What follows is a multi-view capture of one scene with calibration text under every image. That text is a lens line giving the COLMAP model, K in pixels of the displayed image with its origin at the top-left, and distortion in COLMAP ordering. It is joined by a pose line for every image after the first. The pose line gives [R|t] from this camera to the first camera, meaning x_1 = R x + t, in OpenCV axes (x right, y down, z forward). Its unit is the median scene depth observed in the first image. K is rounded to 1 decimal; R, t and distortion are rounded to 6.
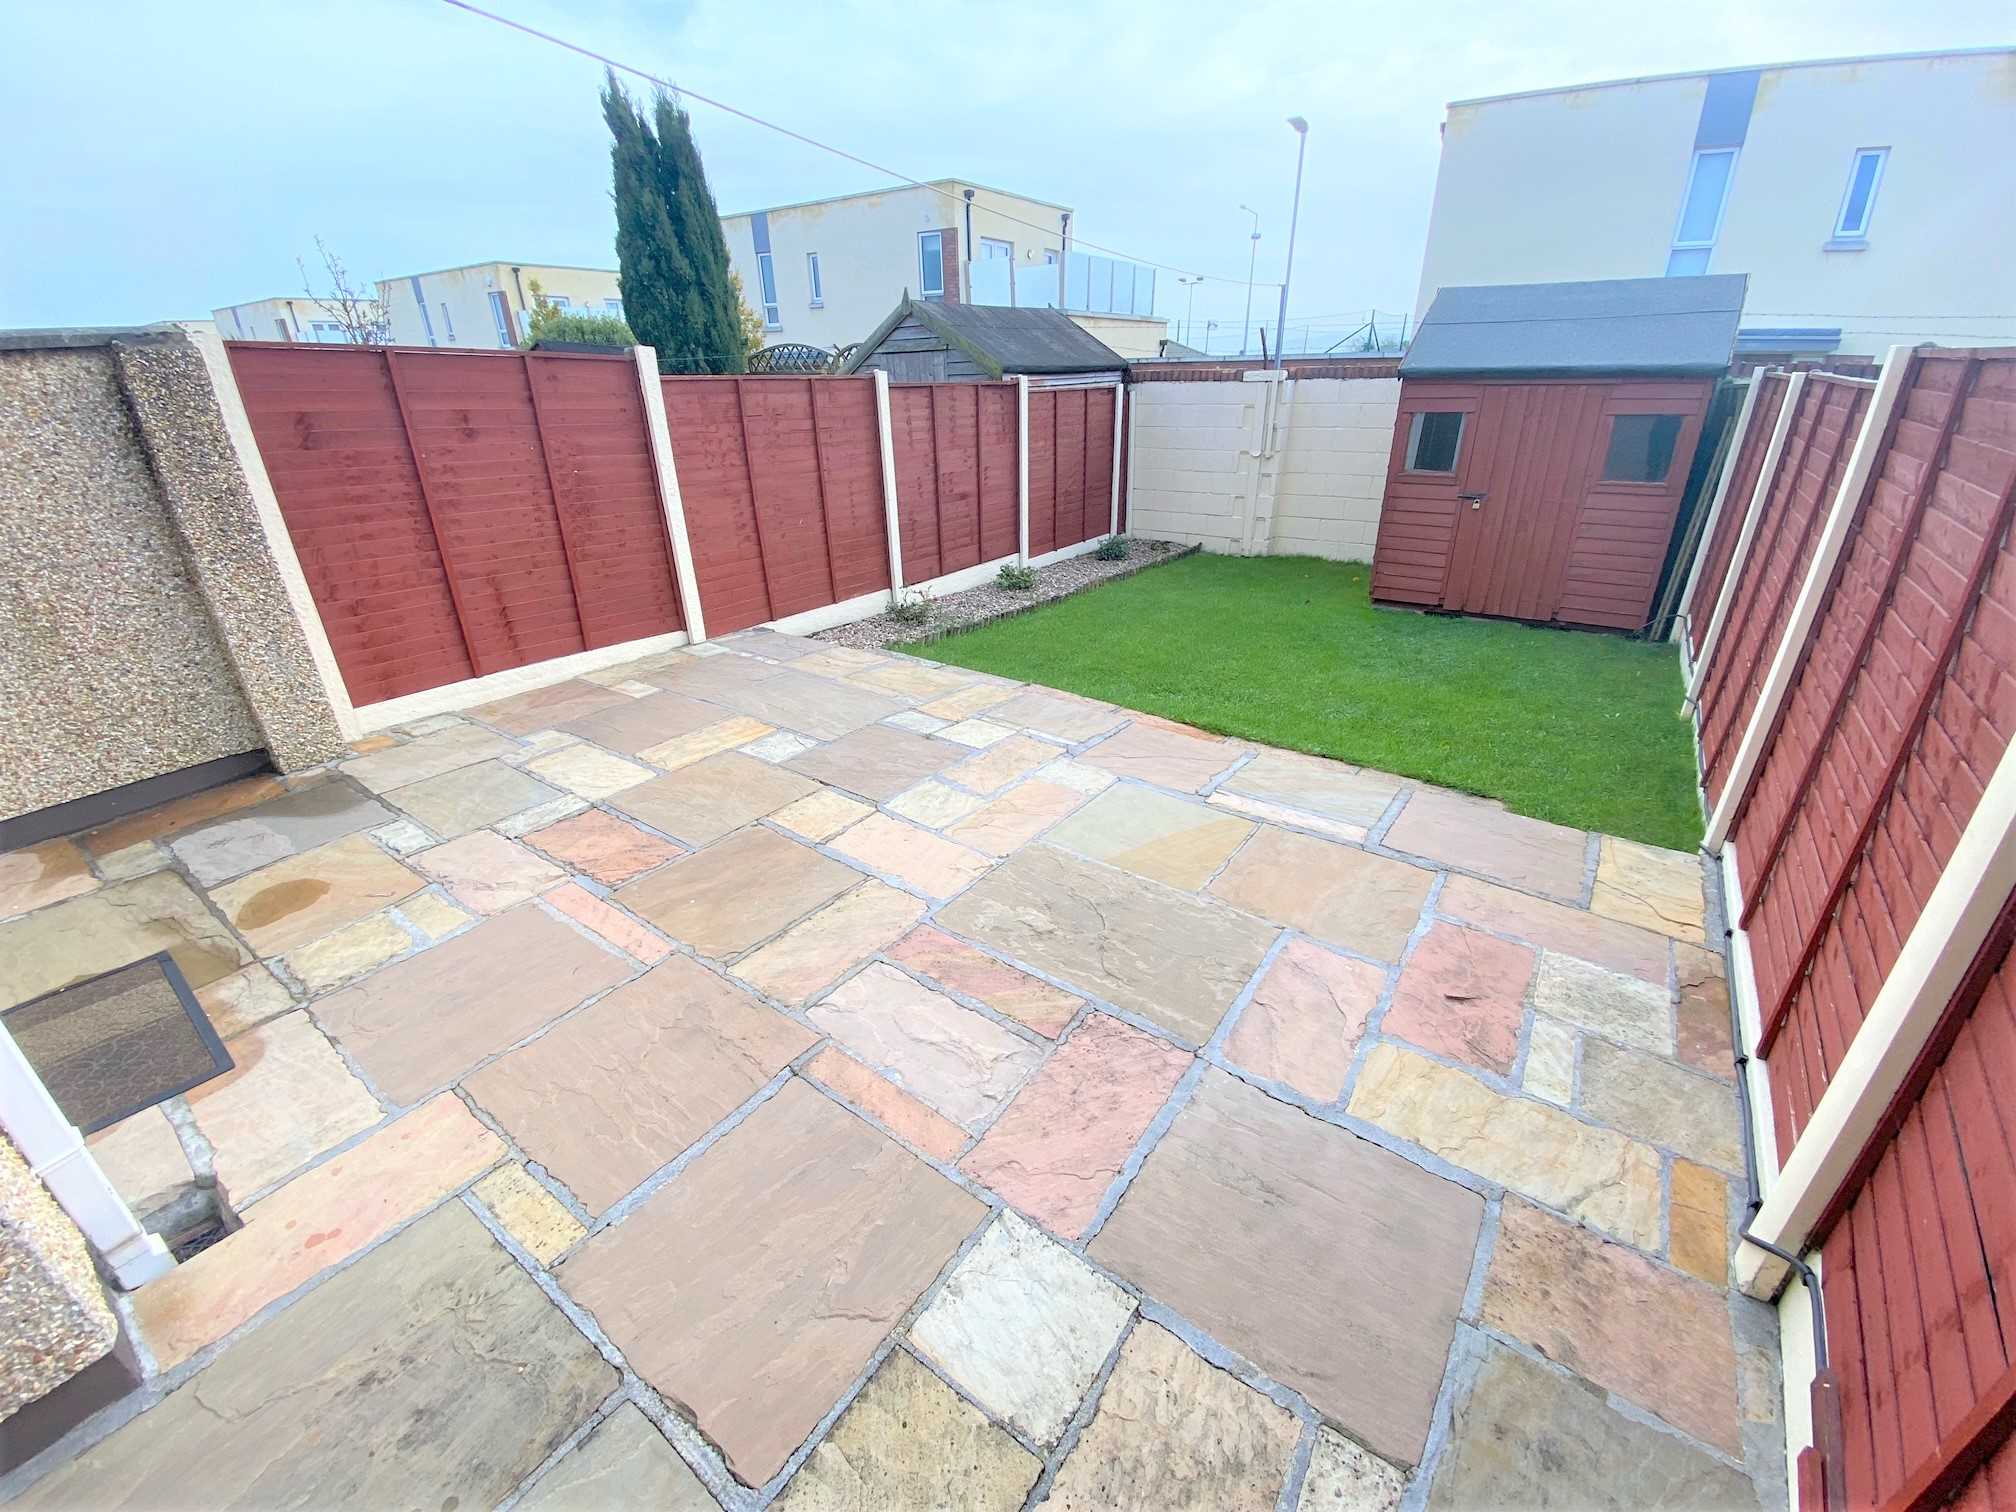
lens RADIAL K [[811.8, 0, 1002.7], [0, 811.8, 747.1], [0, 0, 1]] dist [0.020311, -0.020533]
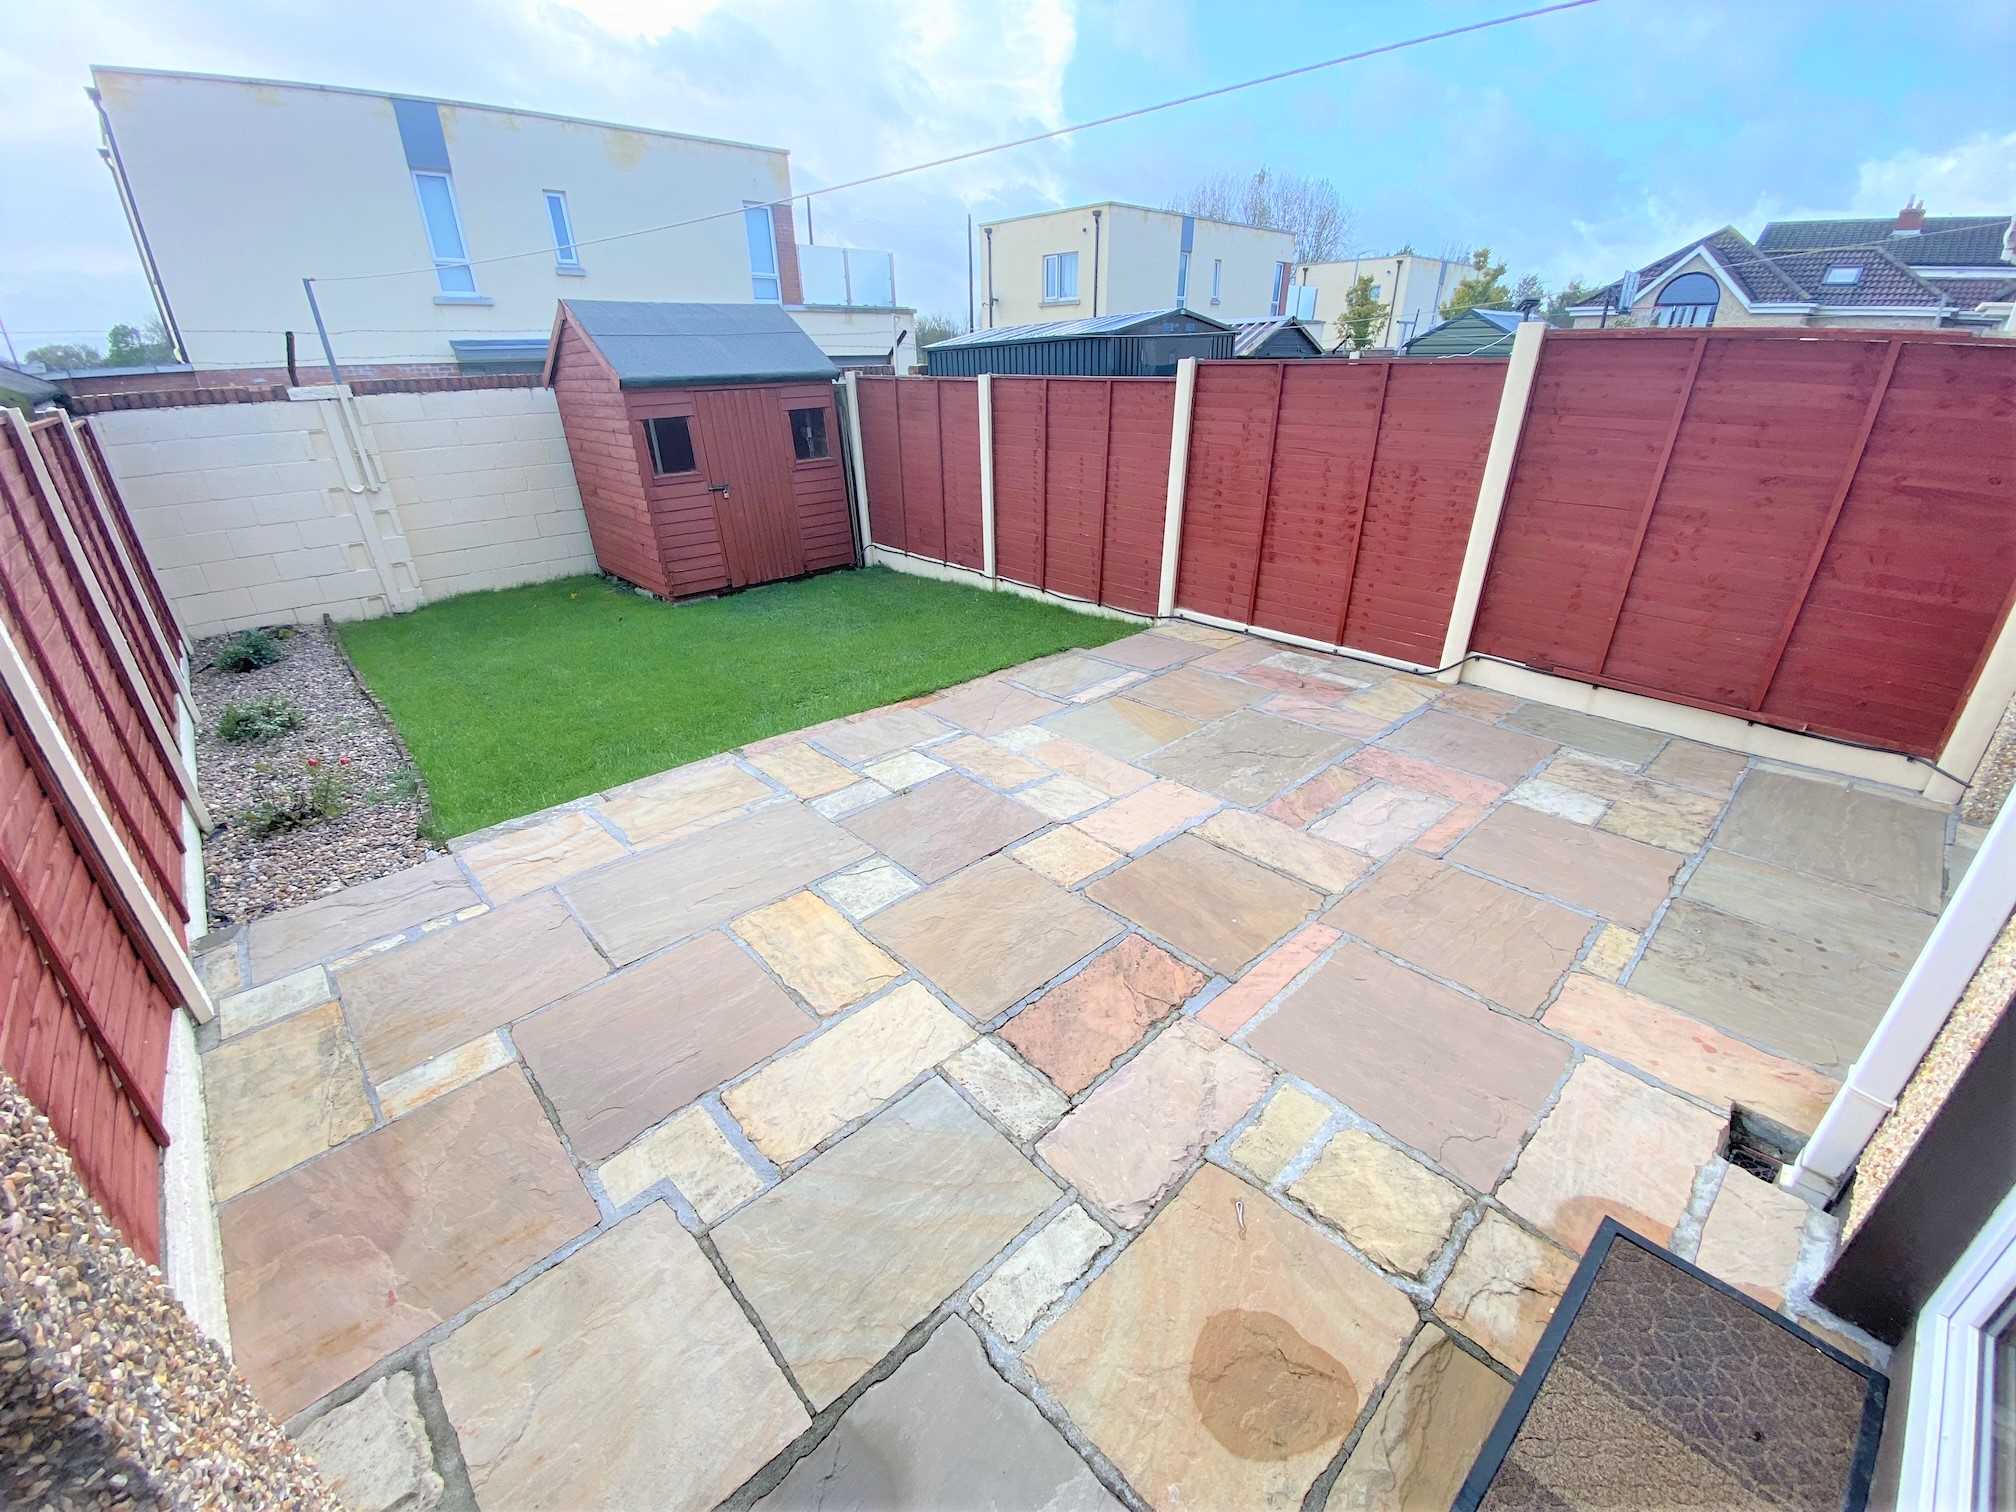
lens RADIAL K [[811.8, 0, 1002.7], [0, 811.8, 747.1], [0, 0, 1]] dist [0.020311, -0.020533]
pose [[0.211429, -0.412601, 0.886035, -0.978806], [0.419982, 0.856923, 0.298827, -0.322160], [-0.882560, 0.308938, 0.354464, 0.664703]]
